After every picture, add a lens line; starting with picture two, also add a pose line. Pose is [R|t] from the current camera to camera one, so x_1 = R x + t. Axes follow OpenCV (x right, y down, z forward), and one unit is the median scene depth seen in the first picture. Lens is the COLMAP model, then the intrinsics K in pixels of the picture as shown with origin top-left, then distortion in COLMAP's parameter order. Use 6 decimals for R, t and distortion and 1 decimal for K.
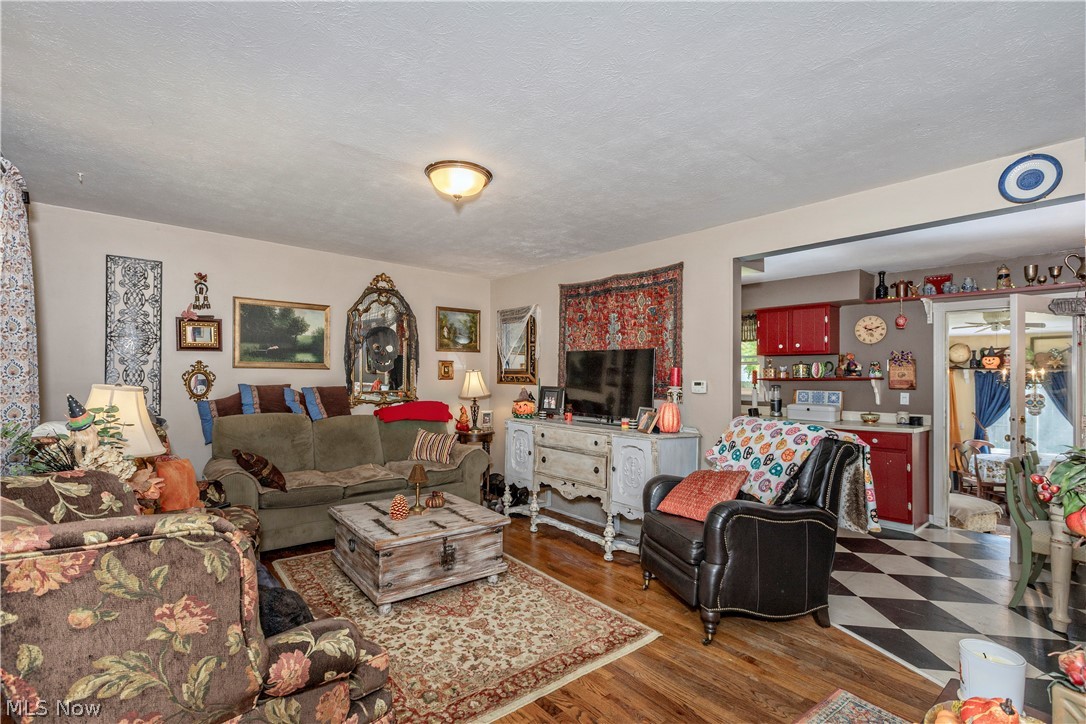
lens RADIAL K [[496.7, 0, 526.6], [0, 496.7, 369.8], [0, 0, 1]] dist [-0.001555, 0.000496]
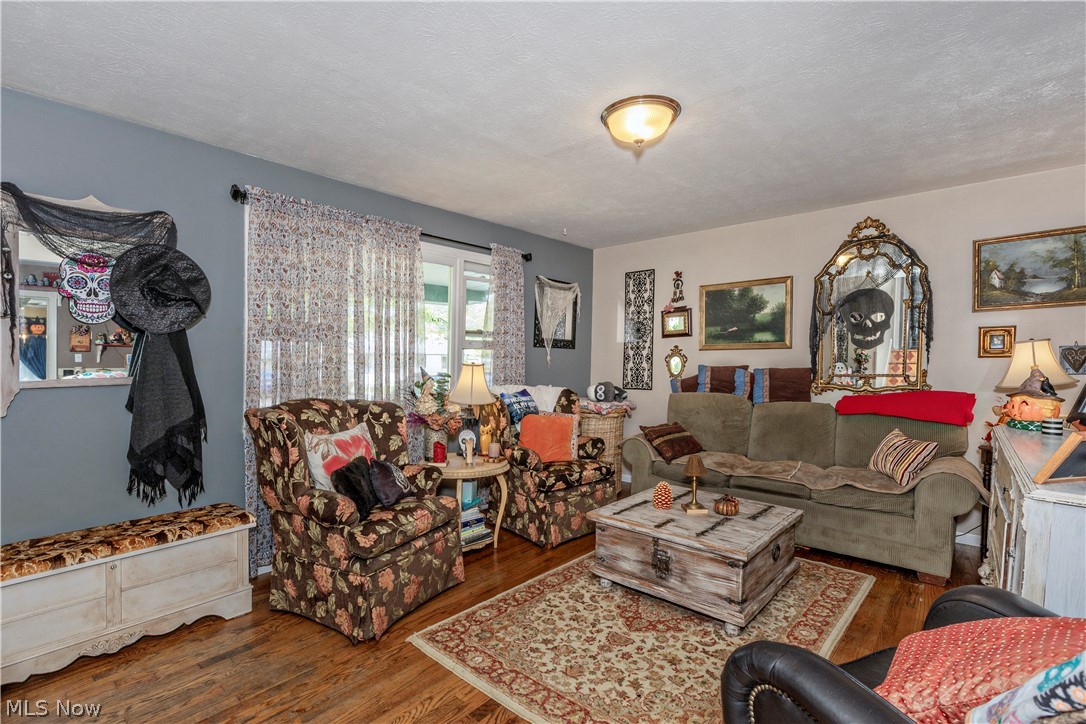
lens RADIAL K [[514.4, 0, 541.7], [0, 514.4, 364.2], [0, 0, 1]] dist [0.005644, -0.000096]
pose [[0.154580, -0.008507, -0.987944, 0.499633], [0.021494, 0.999755, -0.005245, 0.025697], [0.987746, -0.020424, 0.154725, 0.484599]]
